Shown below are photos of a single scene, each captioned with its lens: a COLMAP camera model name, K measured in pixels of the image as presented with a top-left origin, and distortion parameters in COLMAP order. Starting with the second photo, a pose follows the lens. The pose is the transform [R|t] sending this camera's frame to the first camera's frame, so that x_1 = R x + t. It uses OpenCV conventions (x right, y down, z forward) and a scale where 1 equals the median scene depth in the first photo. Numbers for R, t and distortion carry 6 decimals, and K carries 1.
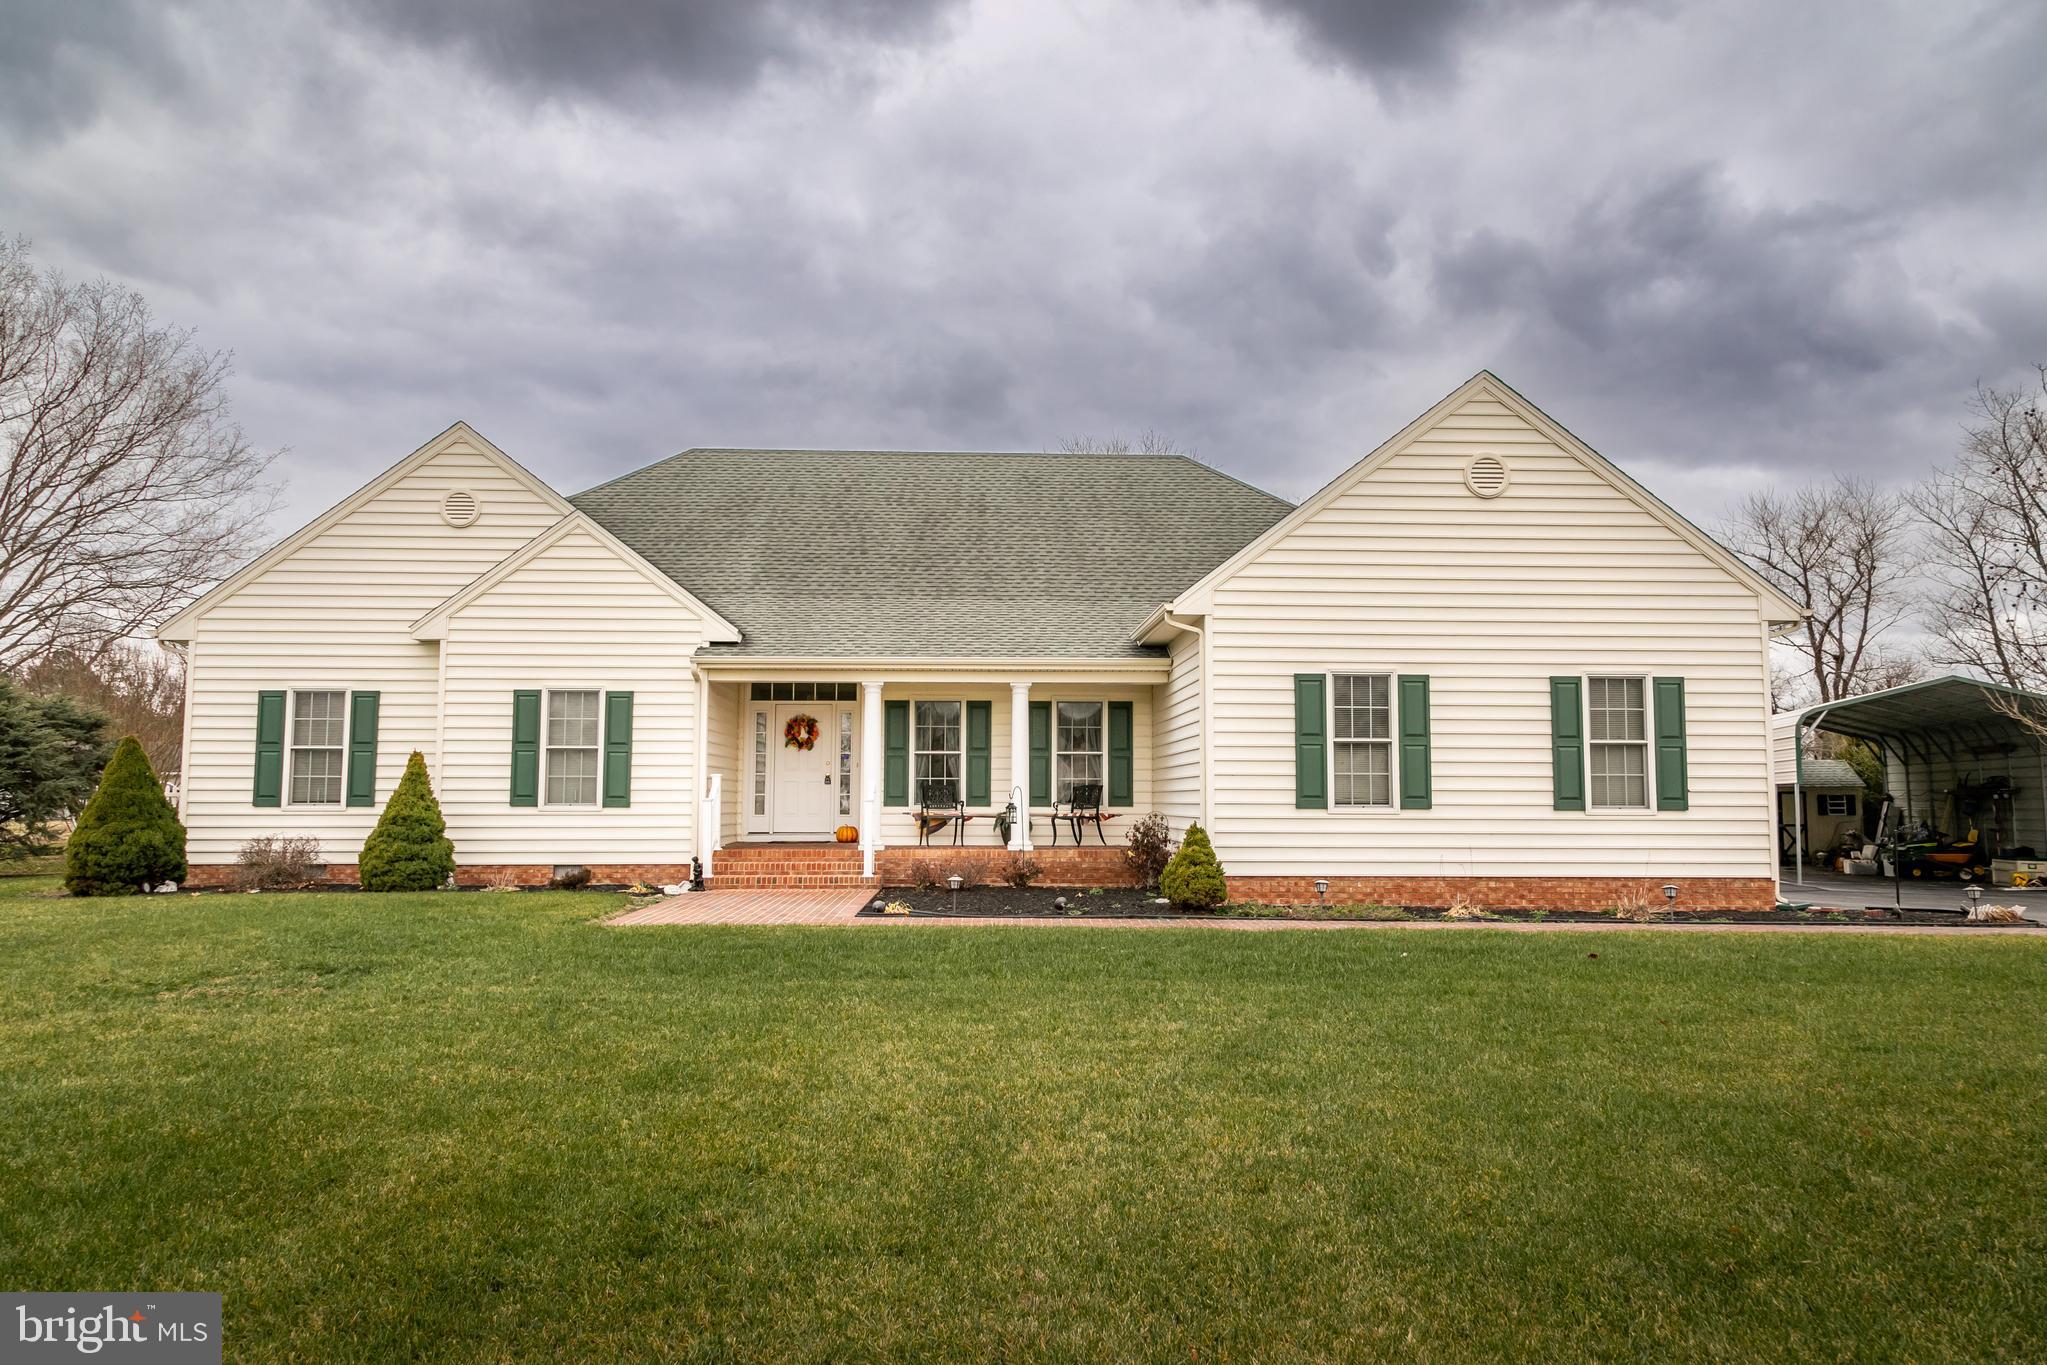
lens RADIAL K [[1433.0, 0, 1023.5], [0, 1433.0, 682.5], [0, 0, 1]] dist [0.013847, -0.000552]
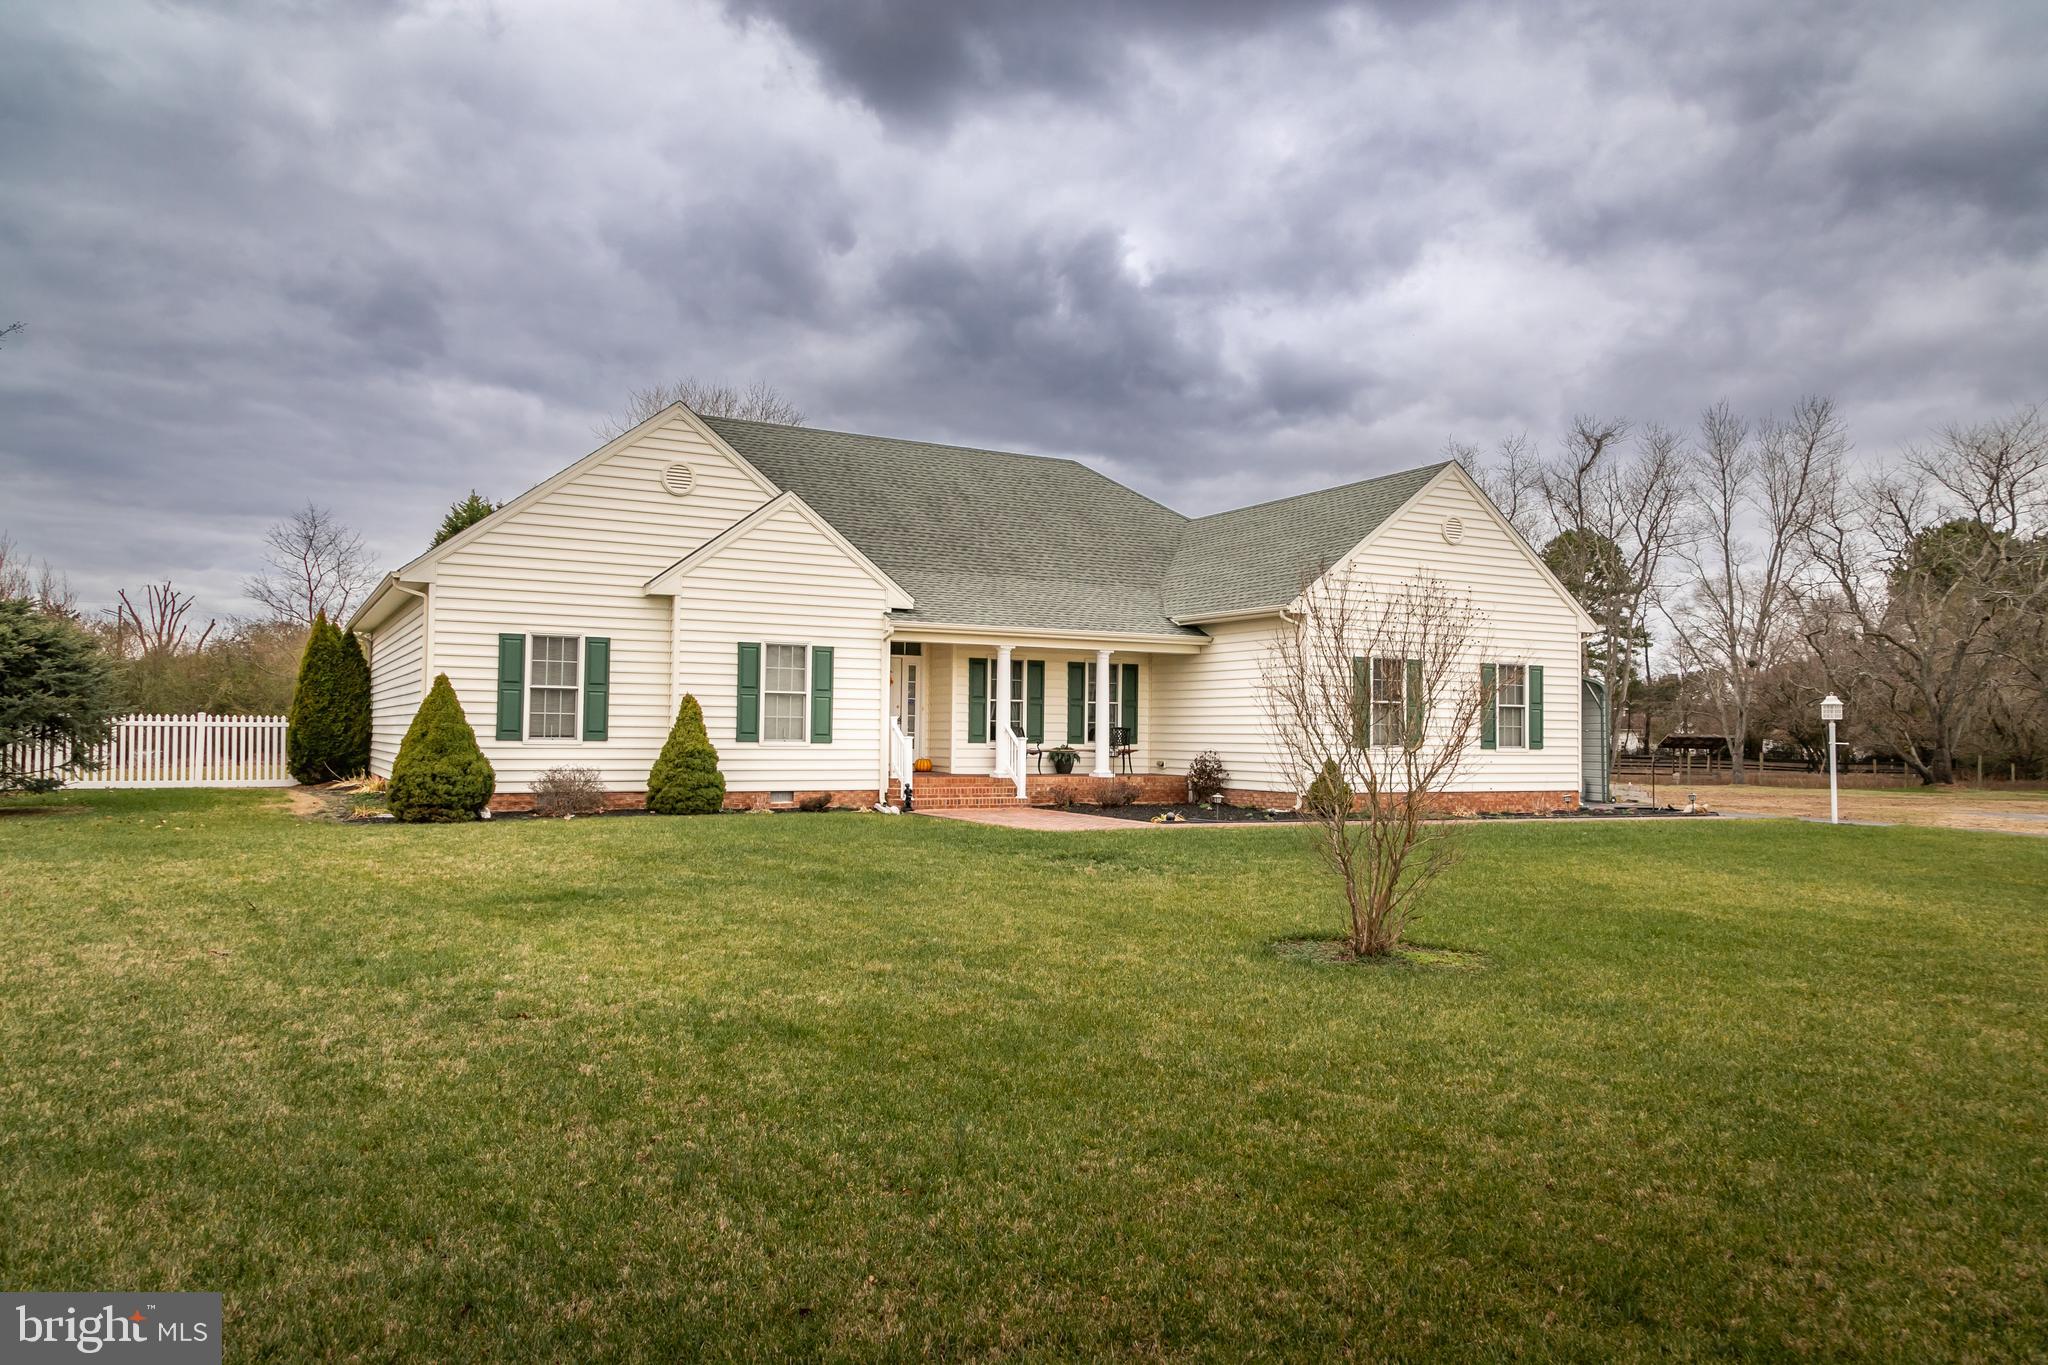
lens RADIAL K [[1327.7, 0, 1024.0], [0, 1327.7, 682.5], [0, 0, 1]] dist [0.008755, 0.001000]
pose [[0.901162, 0.024936, 0.432765, -0.605731], [-0.043846, 0.998467, 0.033771, -0.008541], [-0.431259, -0.049408, 0.900874, -0.072631]]
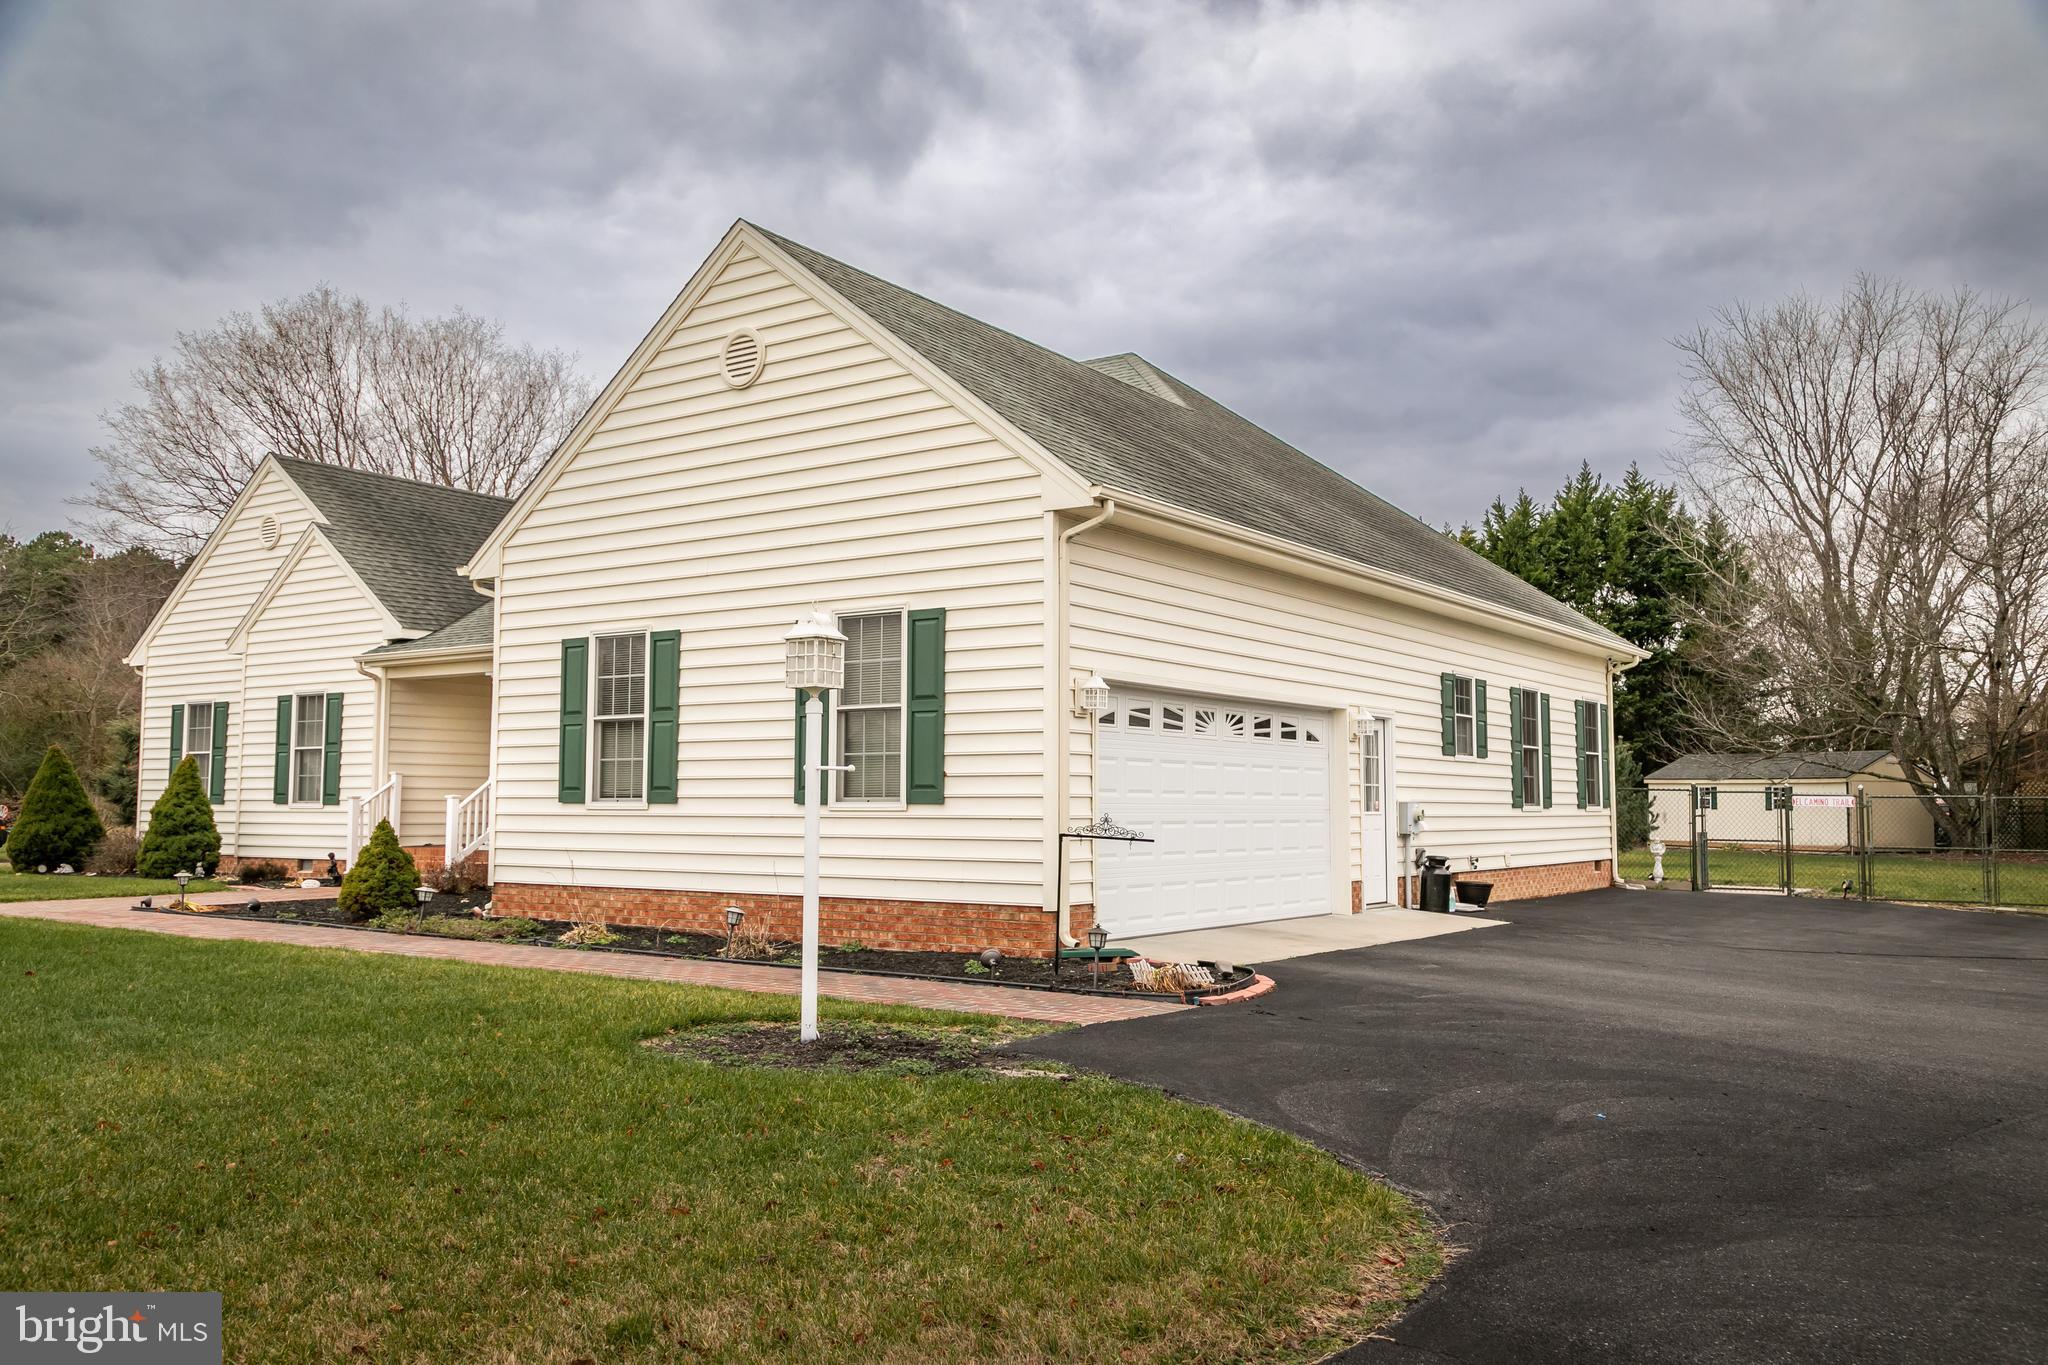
lens RADIAL K [[1678.0, 0, 951.1], [0, 1678.0, 684.9], [0, 0, 1]] dist [0.001574, -0.004950]
pose [[0.779002, -0.047108, -0.625249, 0.821450], [0.054442, 0.998490, -0.007400, 0.033314], [0.624653, -0.028275, 0.780390, 0.329857]]
